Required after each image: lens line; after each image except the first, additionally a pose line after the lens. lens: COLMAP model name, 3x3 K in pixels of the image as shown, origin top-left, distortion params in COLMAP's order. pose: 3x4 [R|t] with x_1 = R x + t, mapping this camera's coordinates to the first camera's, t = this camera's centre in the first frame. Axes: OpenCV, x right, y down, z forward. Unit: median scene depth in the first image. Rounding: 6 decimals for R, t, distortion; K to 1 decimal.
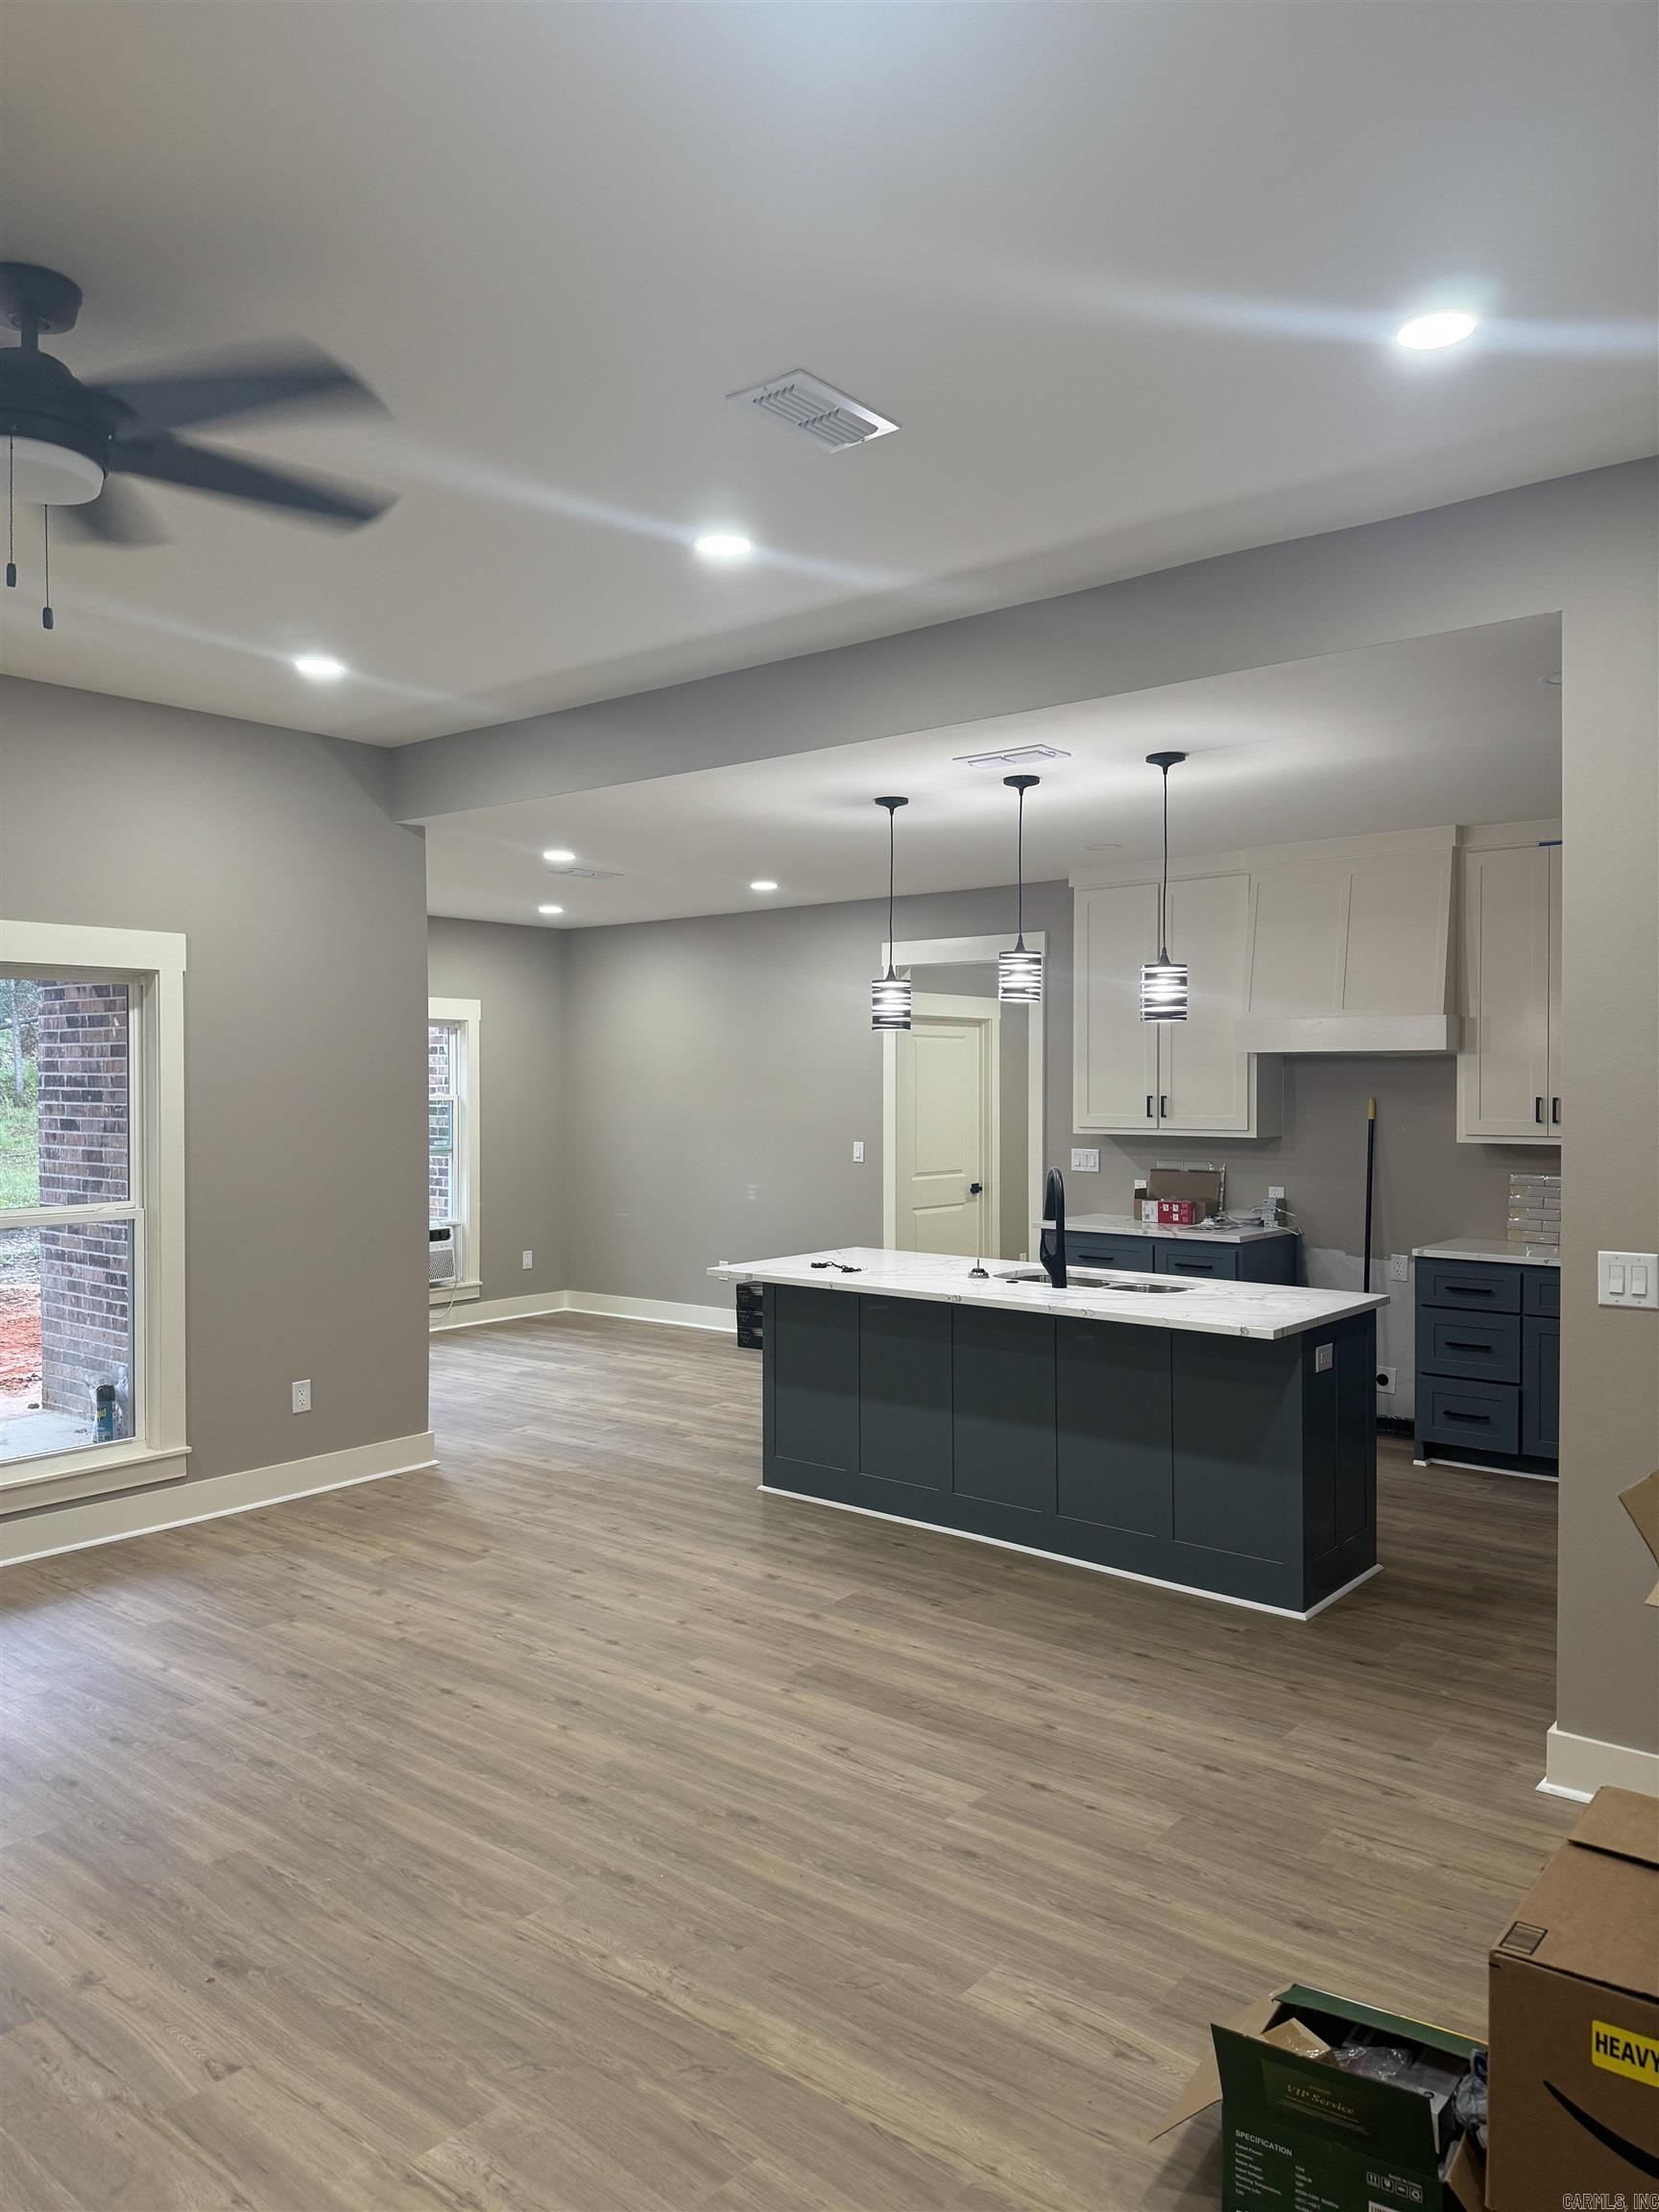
lens RADIAL K [[1572.3, 0, 829.5], [0, 1572.3, 1106.0], [0, 0, 1]] dist [-0.007384, -0.003844]
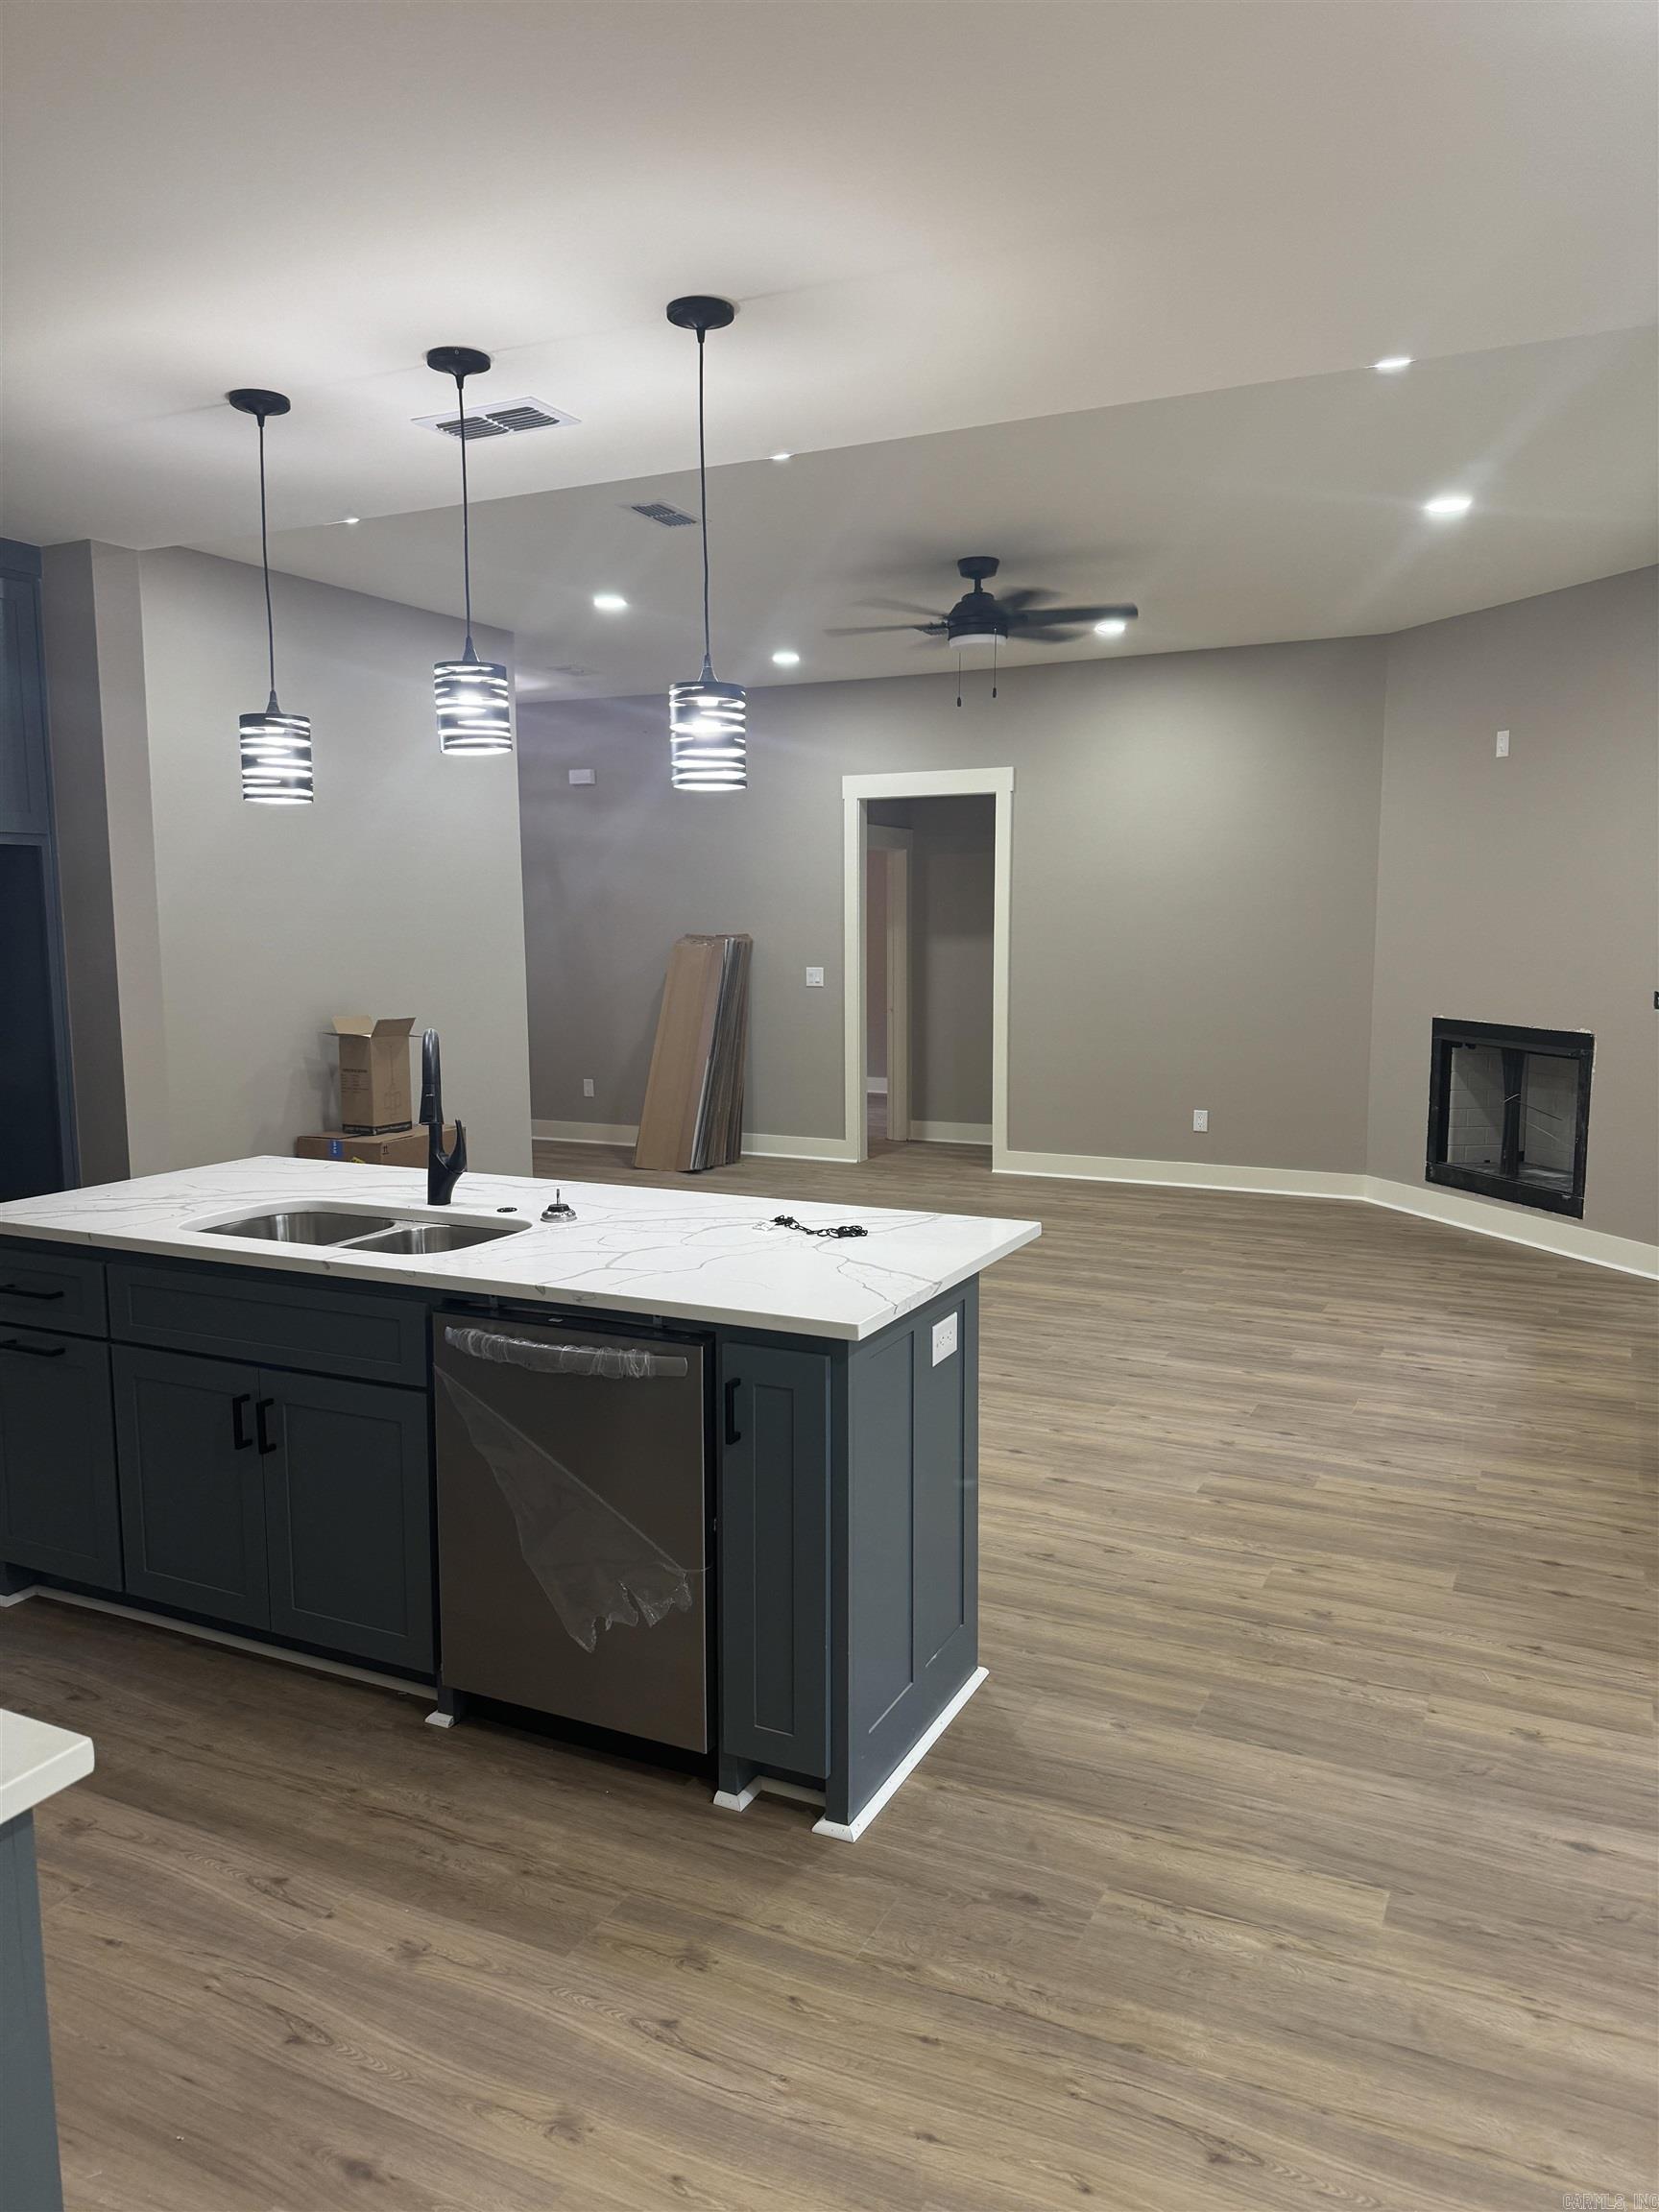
lens RADIAL K [[1539.2, 0, 829.5], [0, 1539.2, 1106.0], [0, 0, 1]] dist [0.026013, -0.001727]
pose [[-0.974807, 0.029349, -0.221110, 0.158025], [-0.002017, 0.990105, 0.140315, -0.017596], [0.223040, 0.137226, -0.965102, 2.053383]]
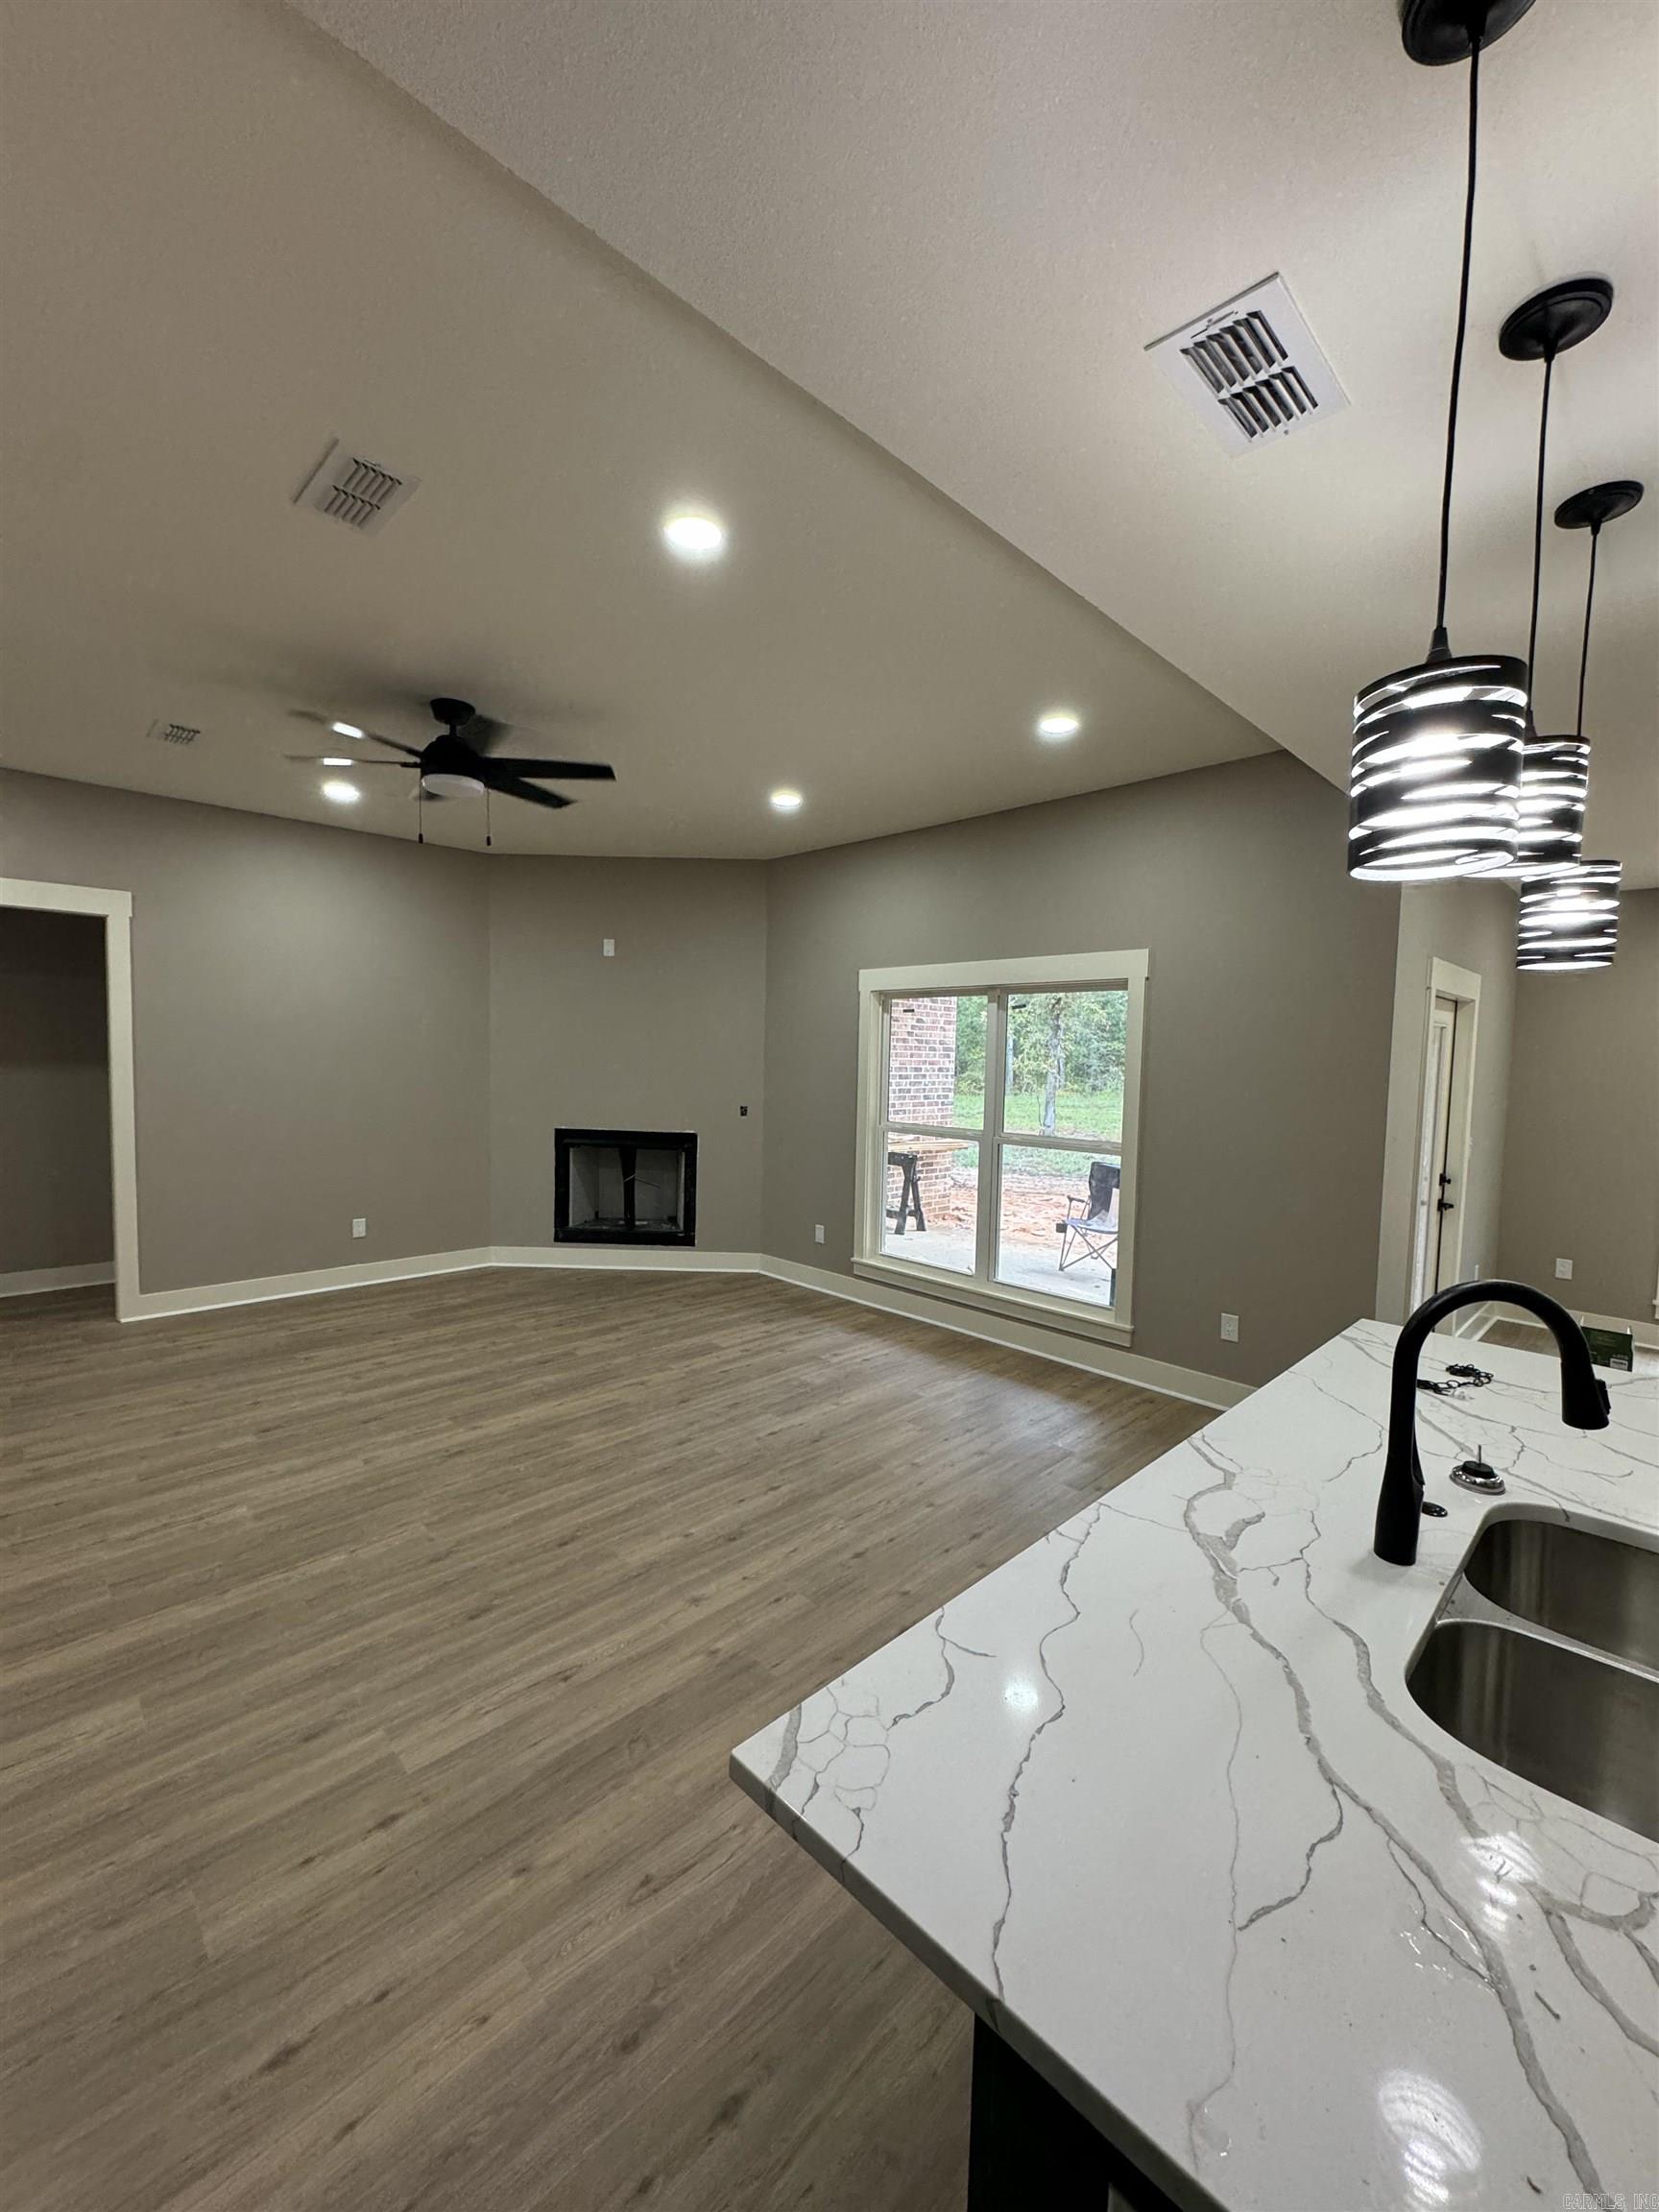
lens RADIAL K [[873.0, 0, 829.5], [0, 873.0, 1106.0], [0, 0, 1]] dist [-0.014418, 0.000757]
pose [[-0.105822, 0.054127, -0.992911, 0.475144], [-0.041500, 0.997407, 0.058795, -0.010832], [0.993519, 0.047427, -0.103301, 1.064025]]
